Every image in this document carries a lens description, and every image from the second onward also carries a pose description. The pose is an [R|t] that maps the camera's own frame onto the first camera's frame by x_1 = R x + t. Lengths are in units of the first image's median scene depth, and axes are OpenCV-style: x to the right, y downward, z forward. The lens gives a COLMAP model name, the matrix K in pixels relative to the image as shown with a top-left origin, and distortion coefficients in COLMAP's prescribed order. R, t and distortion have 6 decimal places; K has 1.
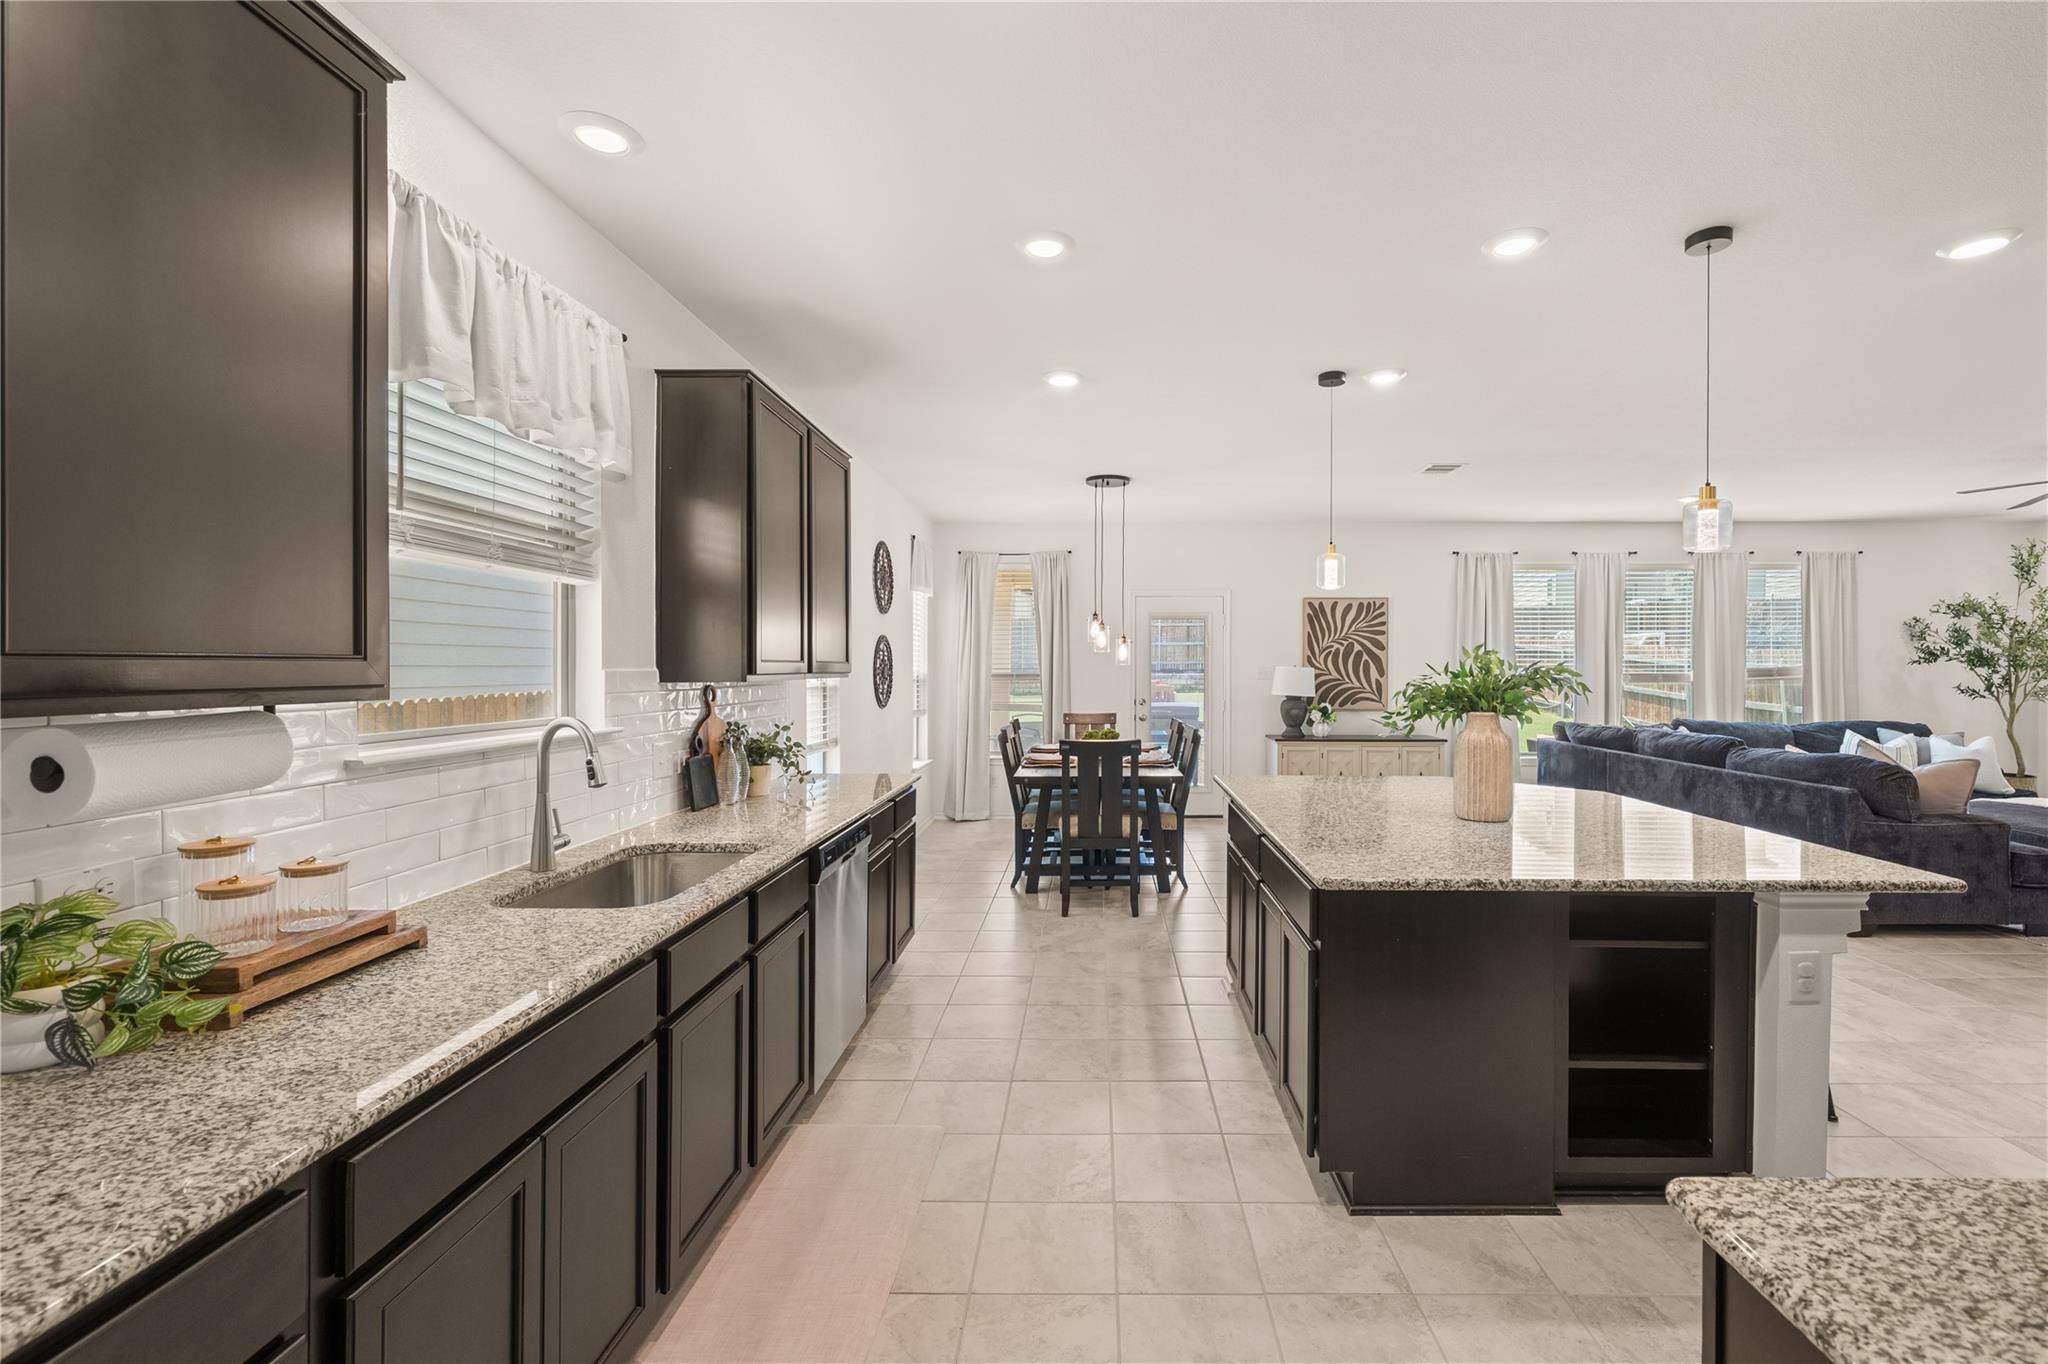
lens RADIAL K [[868.6, 0, 1094.8], [0, 868.6, 671.9], [0, 0, 1]] dist [-0.000216, 0.000053]
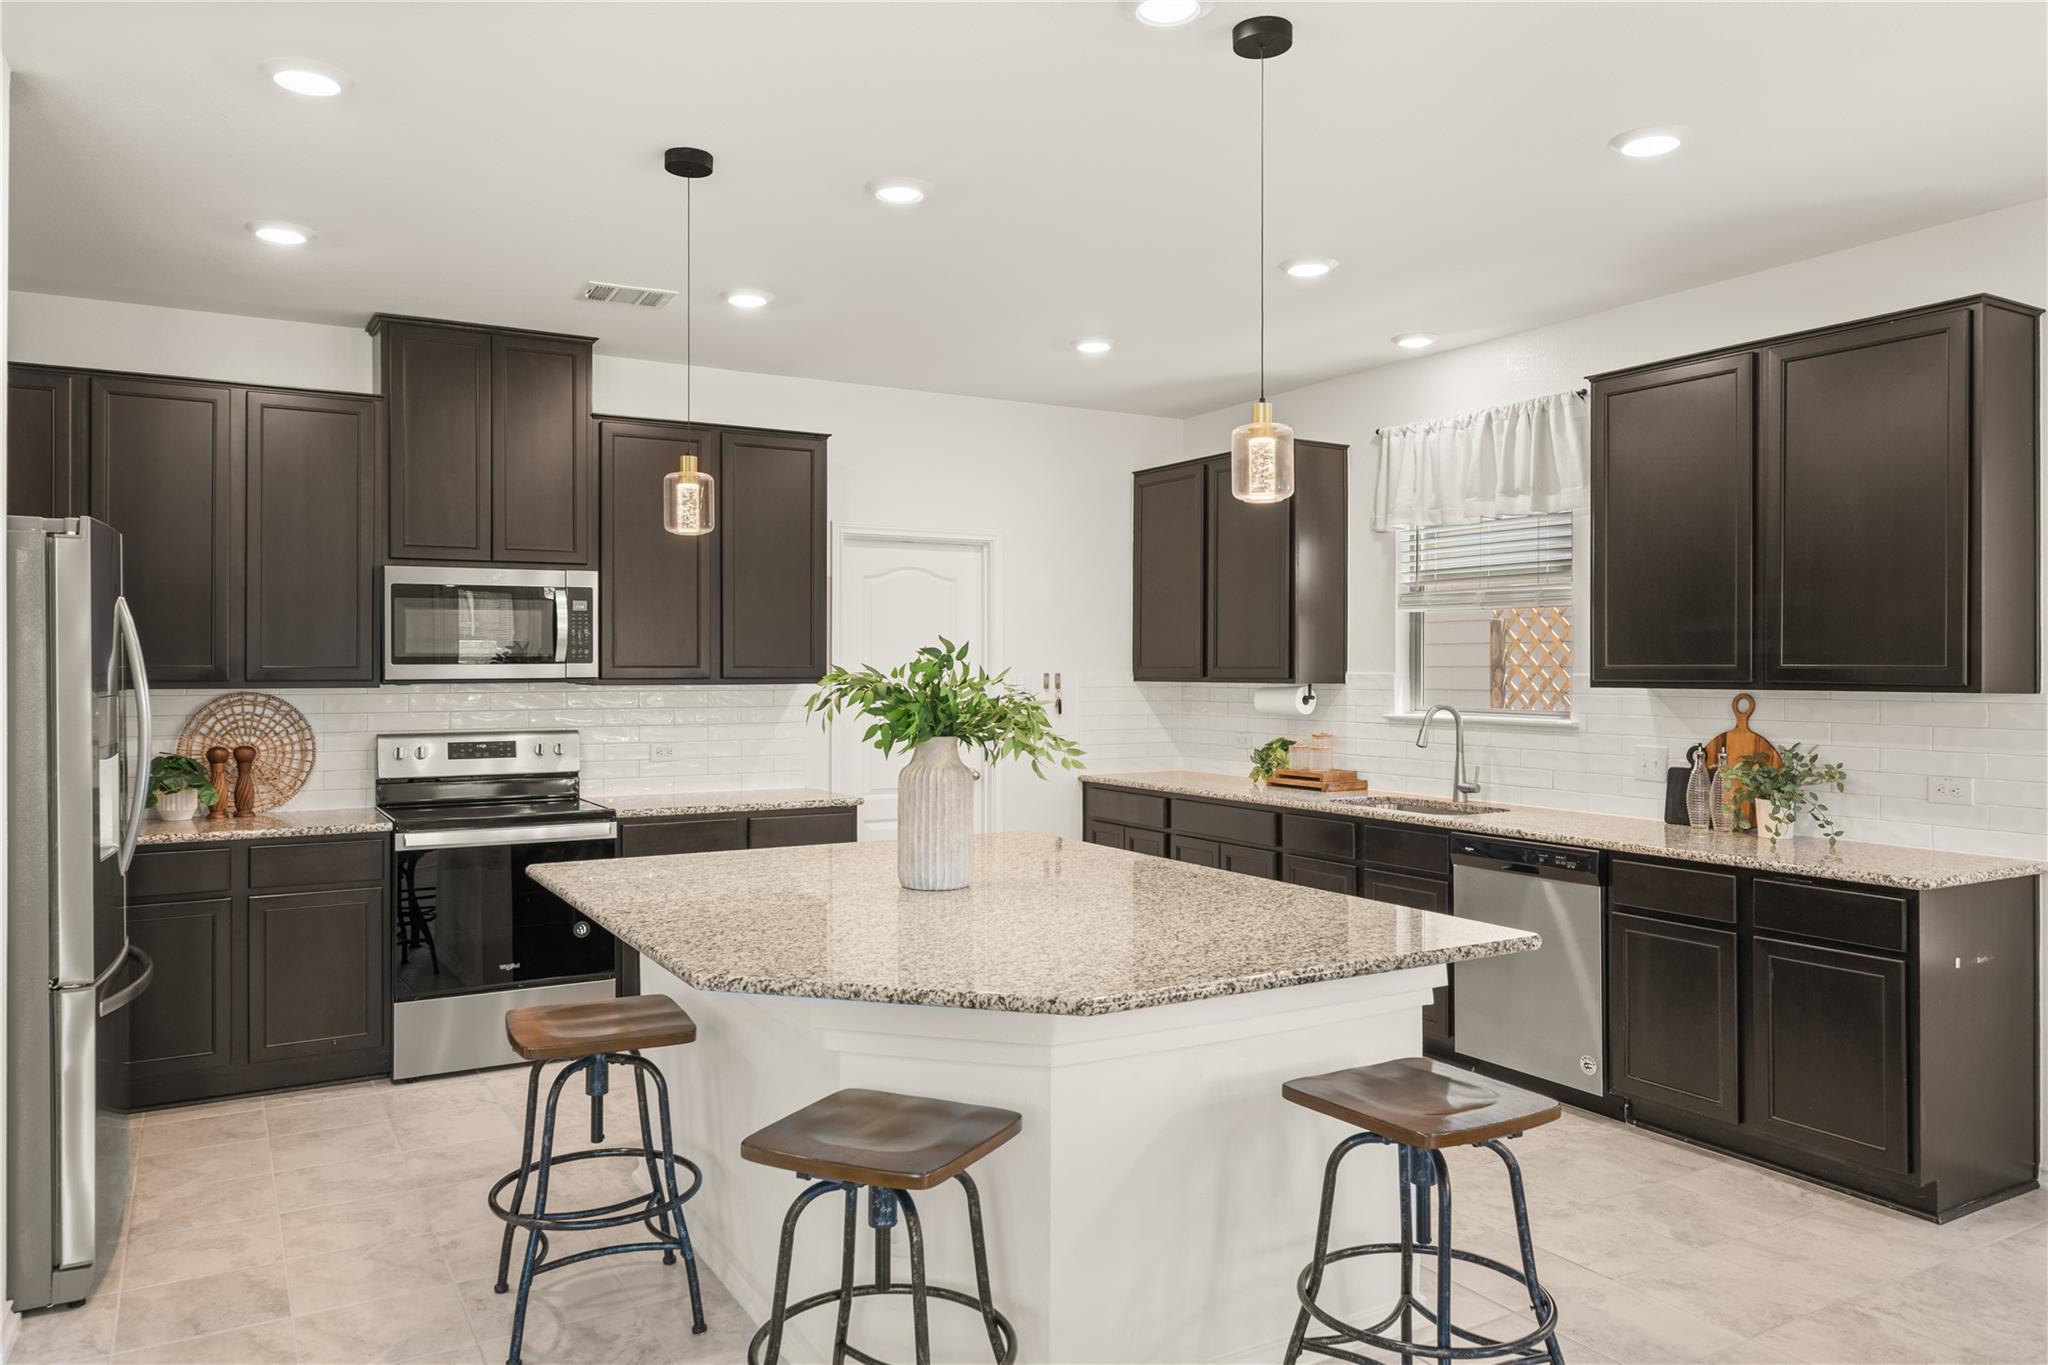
lens RADIAL K [[1395.1, 0, 1008.0], [0, 1395.1, 671.2], [0, 0, 1]] dist [-0.002260, -0.002315]
pose [[-0.864688, -0.000563, -0.502309, 0.482288], [-0.004517, 0.999968, 0.006656, -0.007764], [0.502289, 0.008024, -0.864662, 1.003943]]
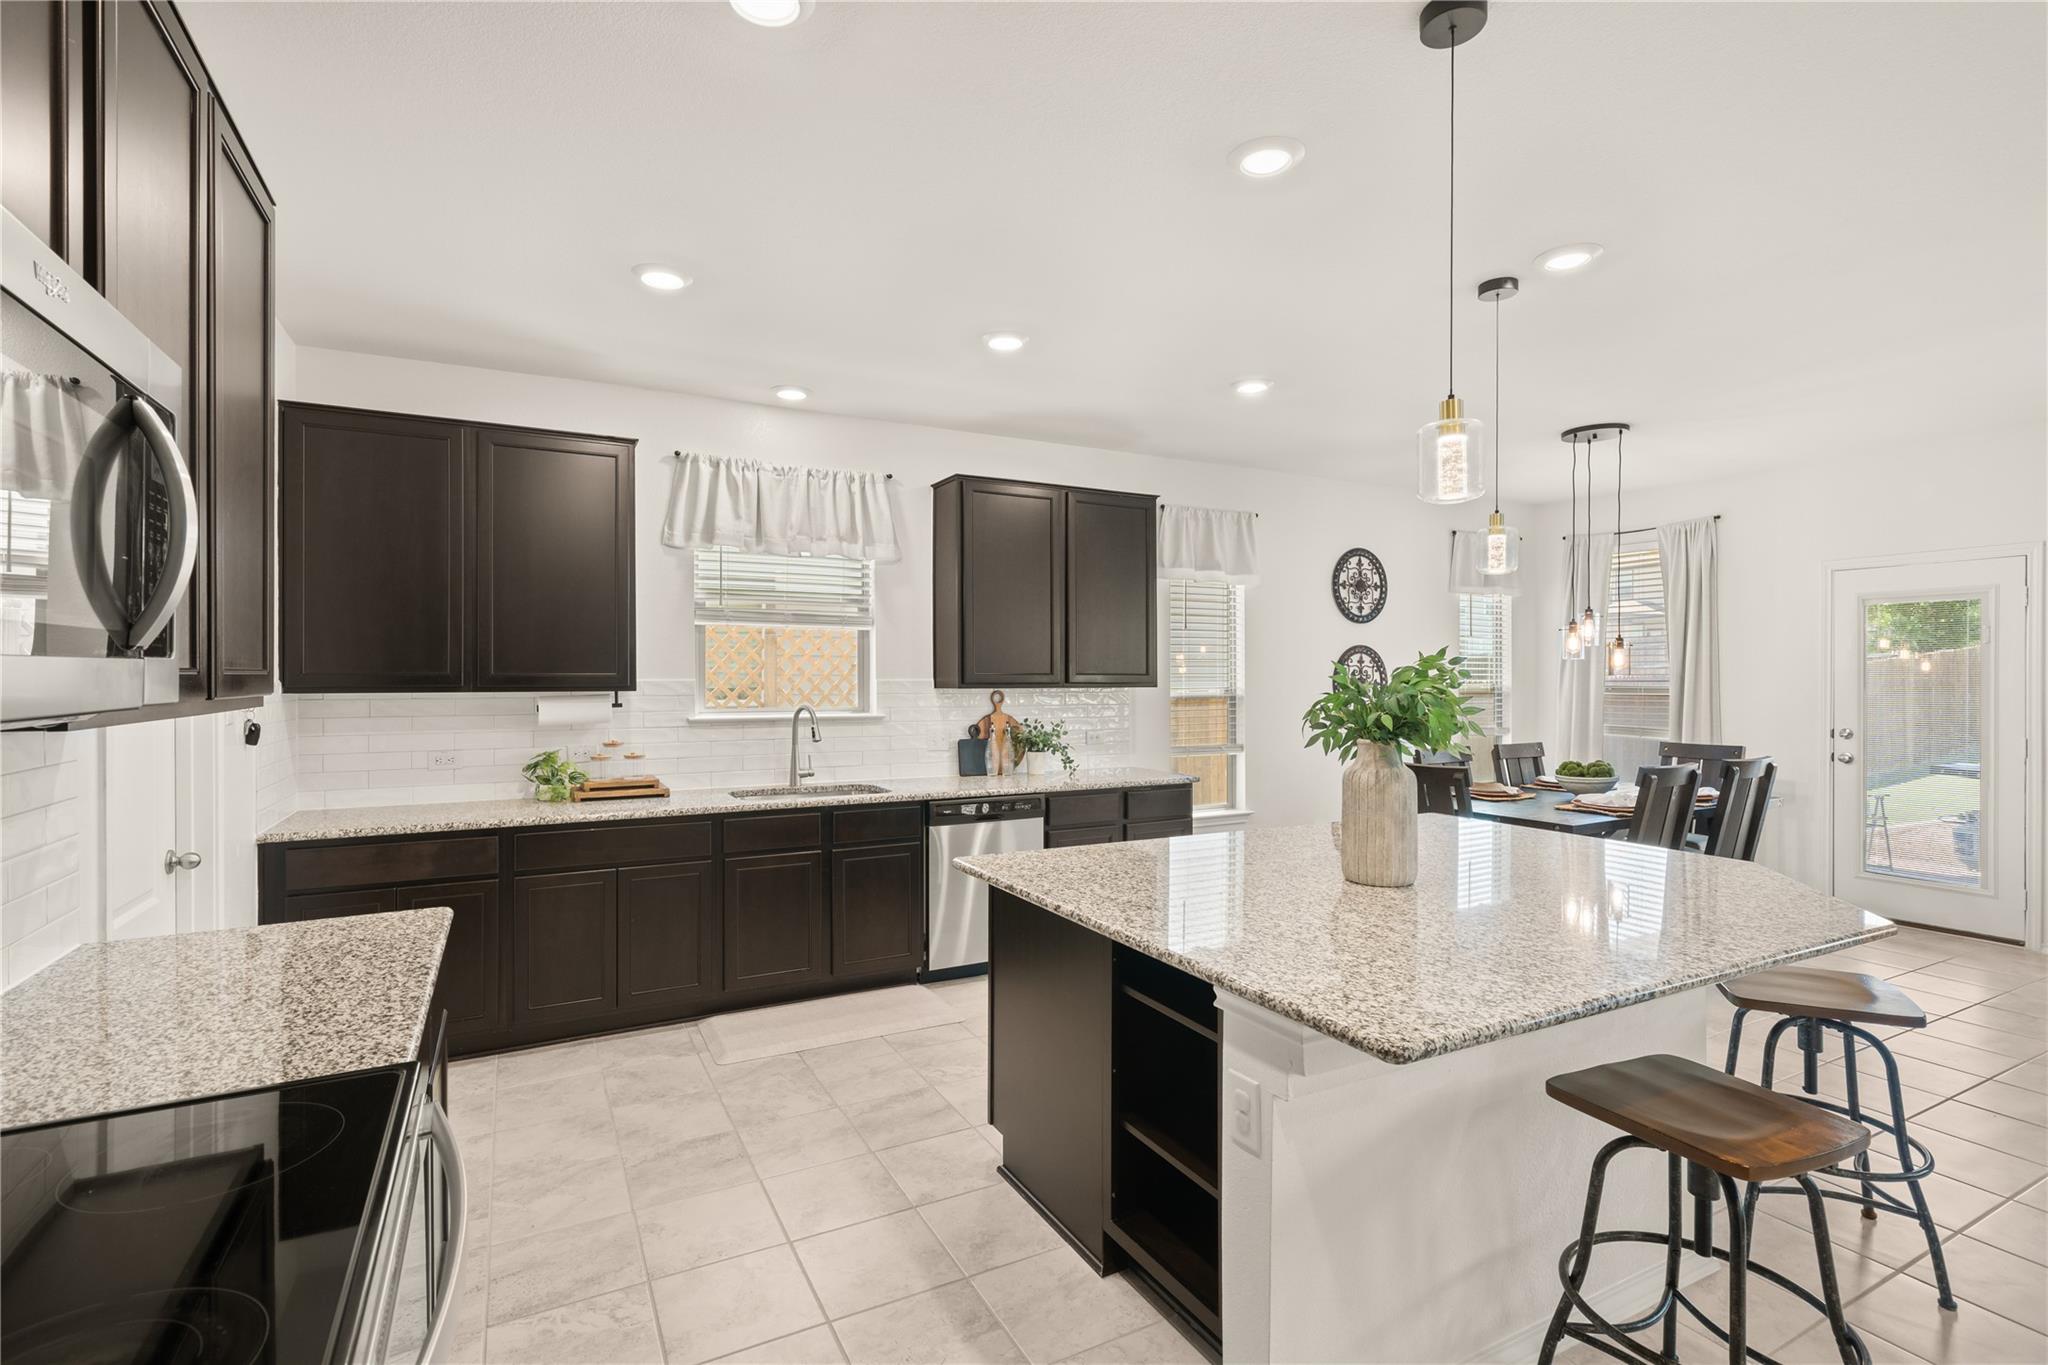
lens RADIAL K [[947.2, 0, 1017.1], [0, 947.2, 677.3], [0, 0, 1]] dist [0.001346, 0.000351]
pose [[0.467874, -0.001149, -0.883794, 0.510823], [-0.004612, 0.999982, -0.003741, -0.001236], [0.883783, 0.005826, 0.467860, 0.166782]]
